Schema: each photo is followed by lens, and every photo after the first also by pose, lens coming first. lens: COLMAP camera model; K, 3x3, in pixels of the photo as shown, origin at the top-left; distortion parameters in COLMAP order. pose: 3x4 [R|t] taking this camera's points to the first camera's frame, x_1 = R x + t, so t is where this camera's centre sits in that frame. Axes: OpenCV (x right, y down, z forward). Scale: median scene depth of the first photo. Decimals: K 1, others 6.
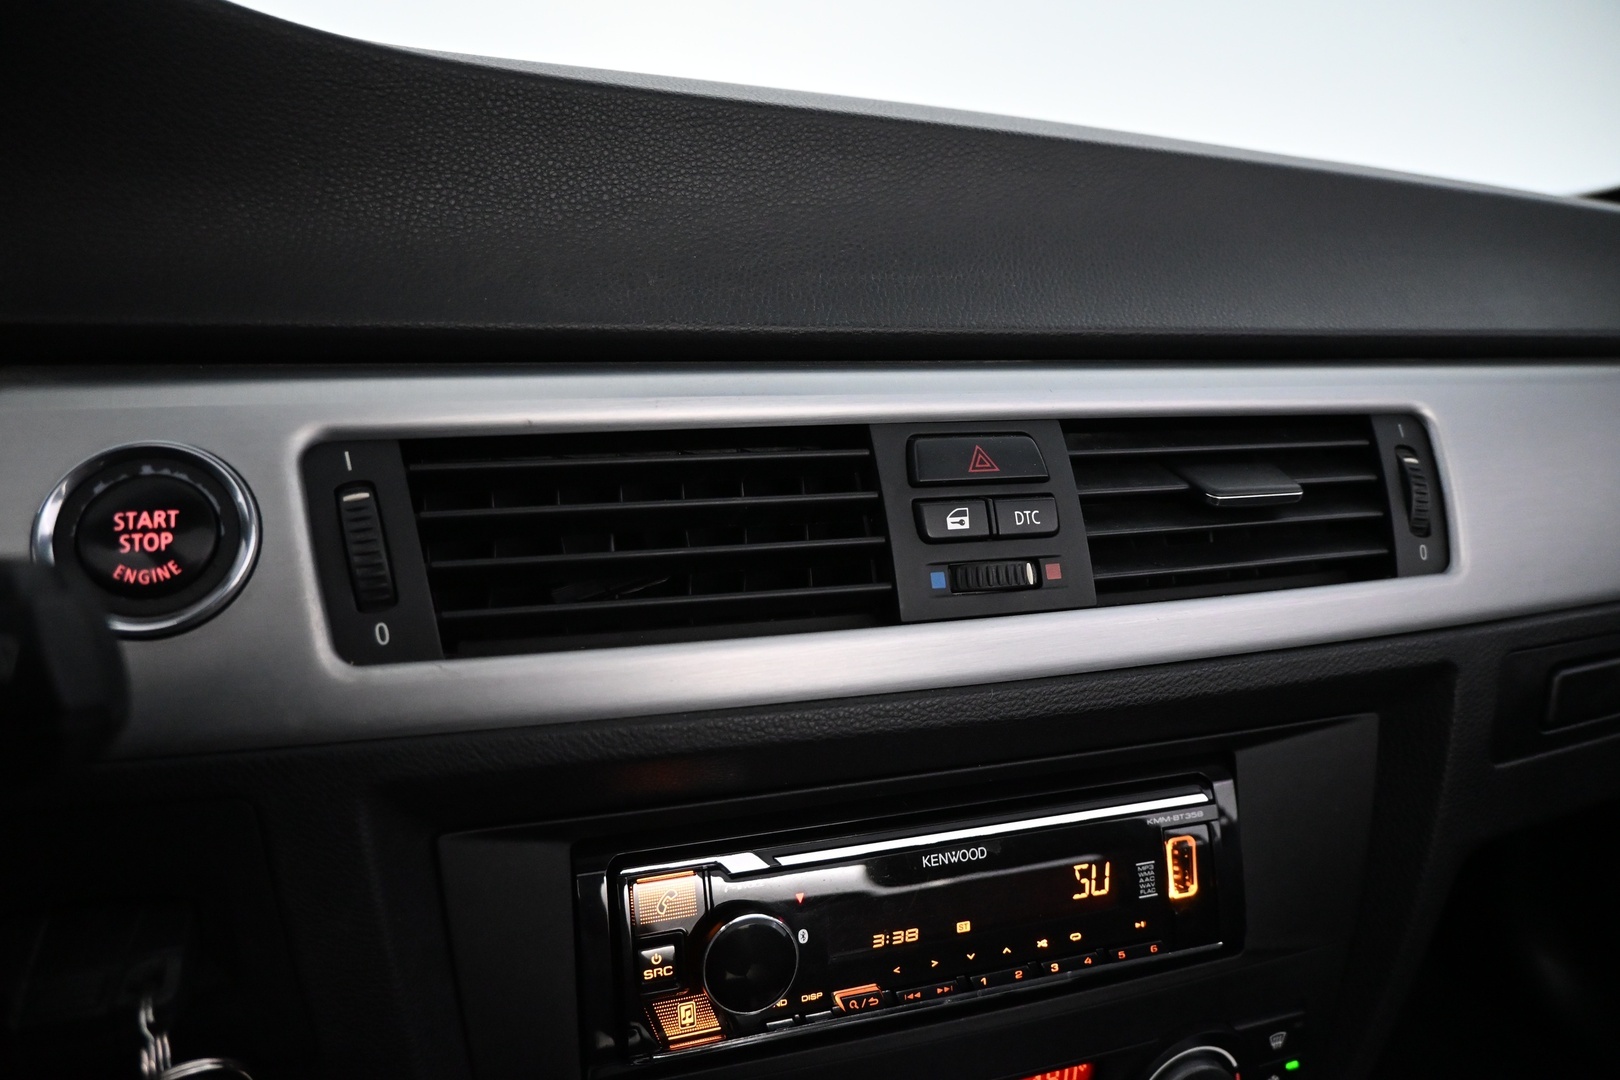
lens RADIAL K [[1099.5, 0, 804.7], [0, 1099.5, 546.3], [0, 0, 1]] dist [-0.011953, -0.000065]
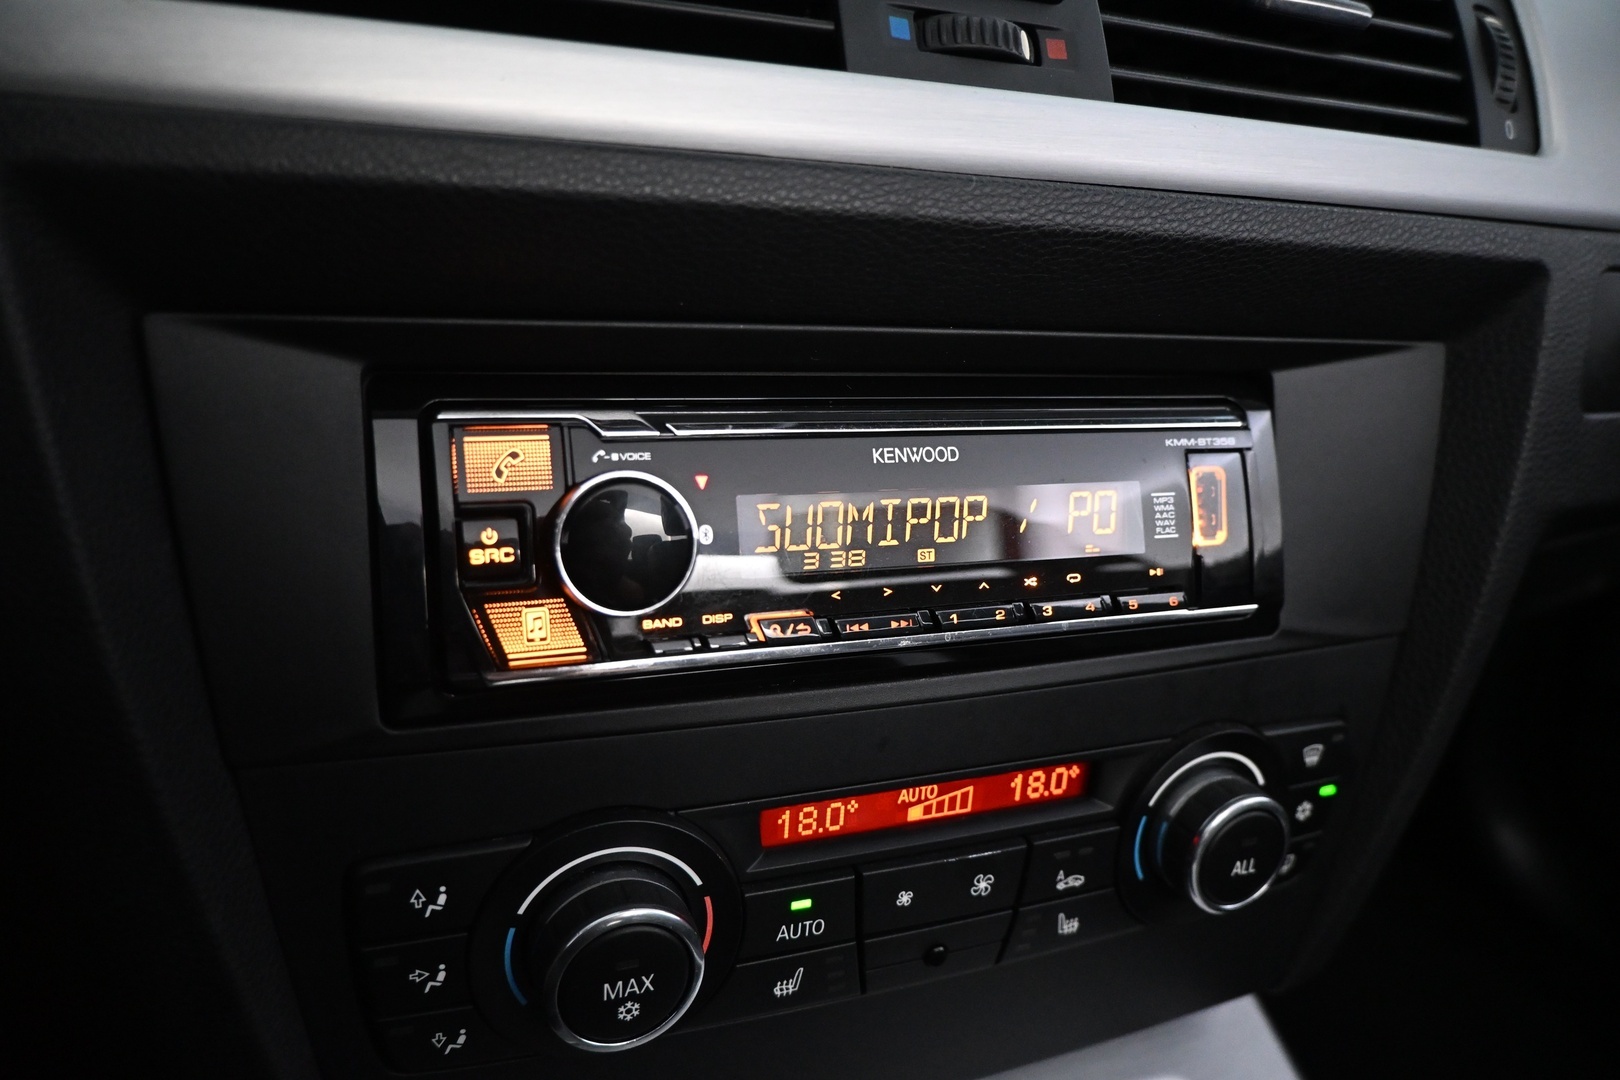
lens RADIAL K [[1099.5, 0, 802.8], [0, 1099.5, 542.8], [0, 0, 1]] dist [-0.011953, -0.000065]
pose [[0.998568, 0.006968, 0.053048, 0.022243], [-0.008879, 0.999317, 0.035878, 0.313536], [-0.052761, -0.036297, 0.997947, 0.266426]]
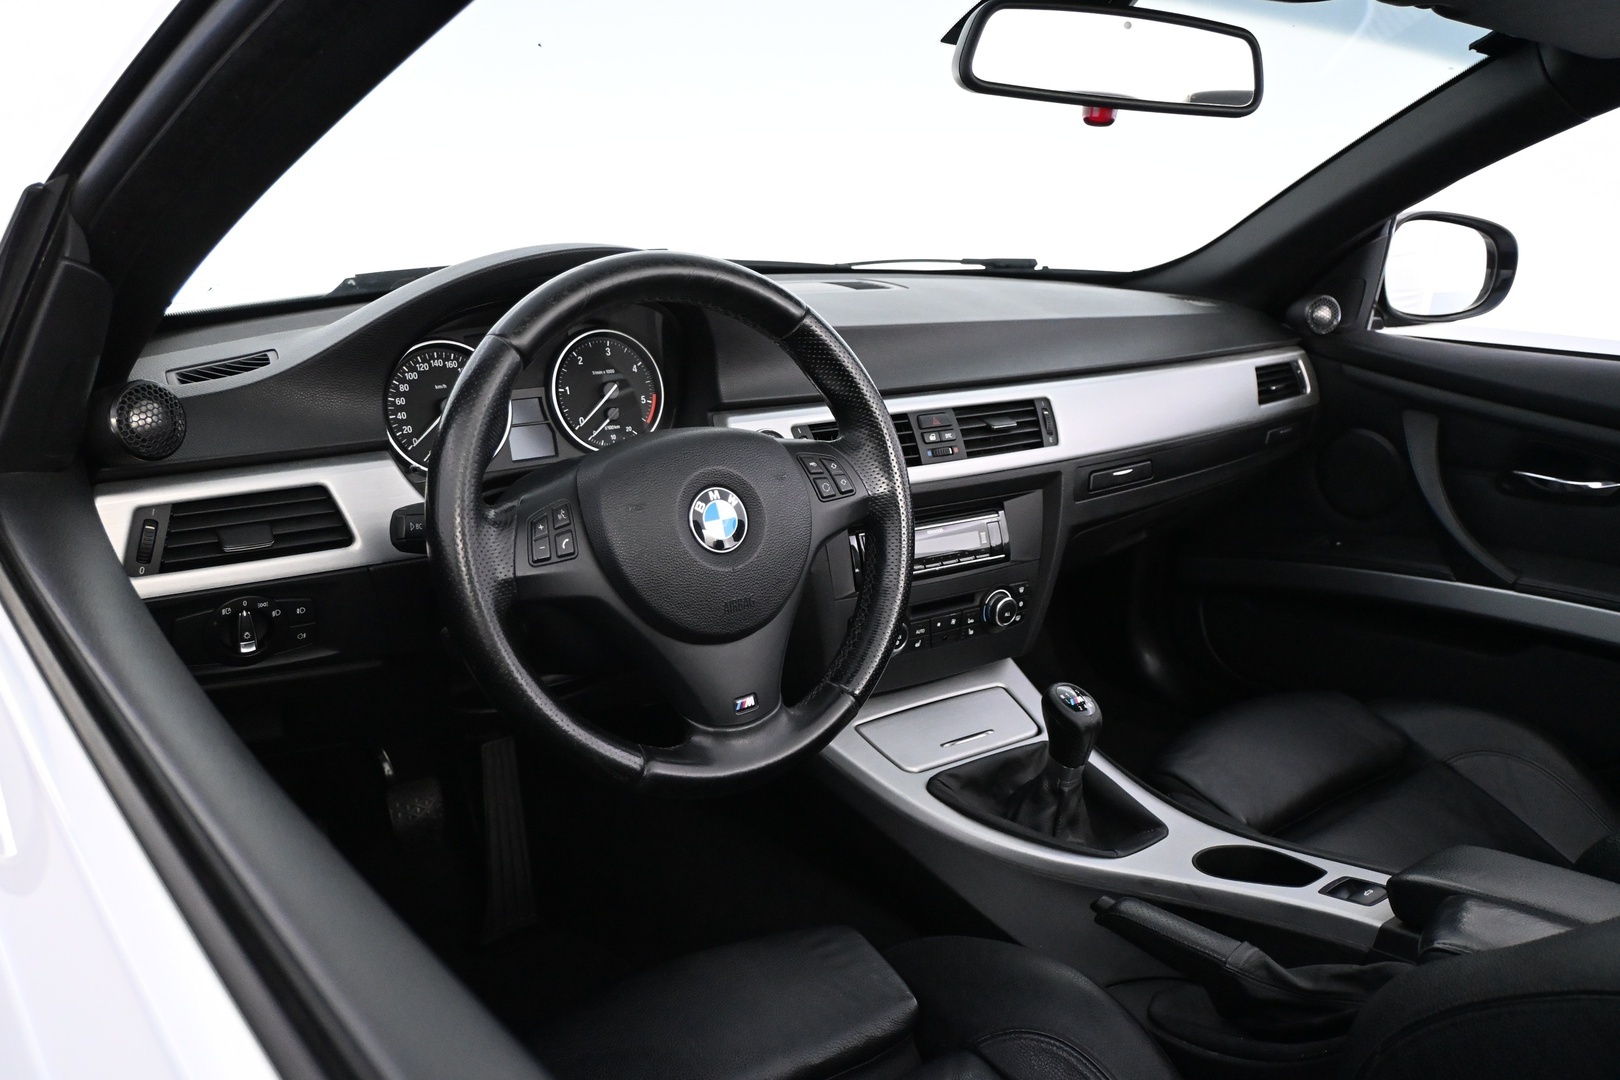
lens RADIAL K [[1108.4, 0, 814.4], [0, 1108.4, 532.0], [0, 0, 1]] dist [-0.006374, -0.006559]
pose [[0.965862, -0.084954, 0.244733, -1.129512], [0.077993, 0.996229, 0.038013, 0.115320], [-0.247039, -0.017628, 0.968845, -2.413010]]
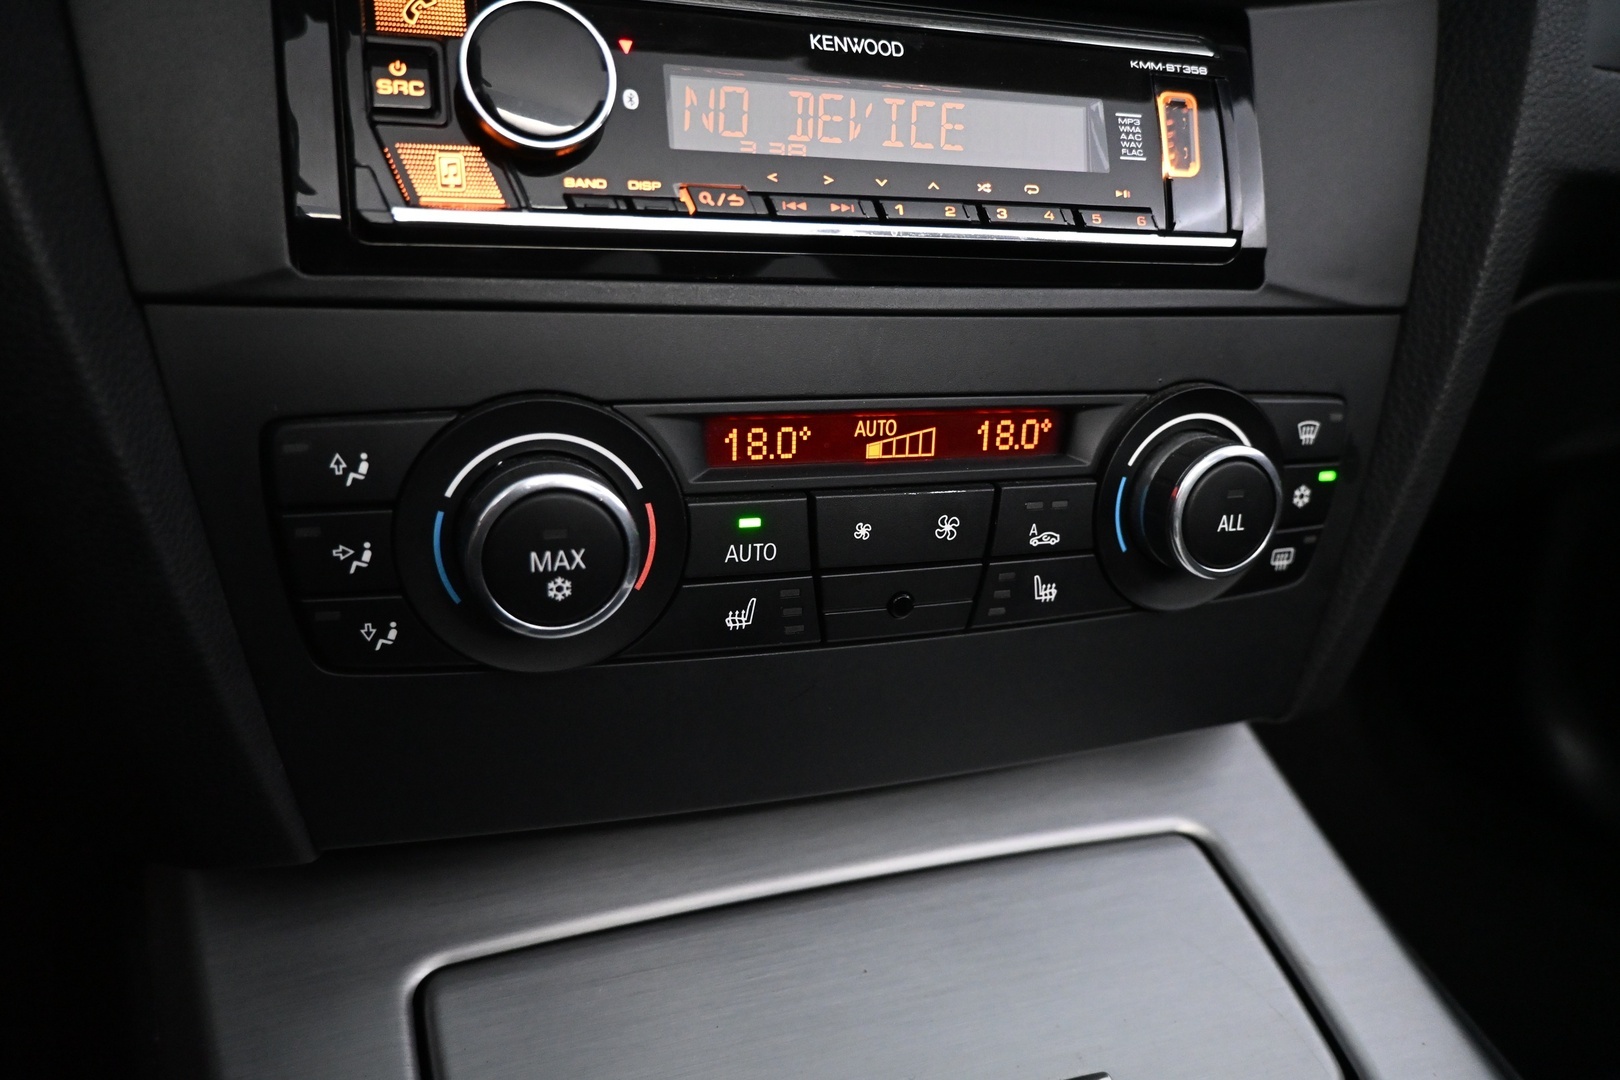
lens RADIAL K [[1099.5, 0, 803.1], [0, 1099.5, 545.4], [0, 0, 1]] dist [-0.011953, -0.000065]
pose [[0.999854, -0.015963, 0.006062, 0.091840], [0.015793, 0.999508, 0.027086, 0.579146], [-0.006492, -0.026986, 0.999615, 0.286088]]
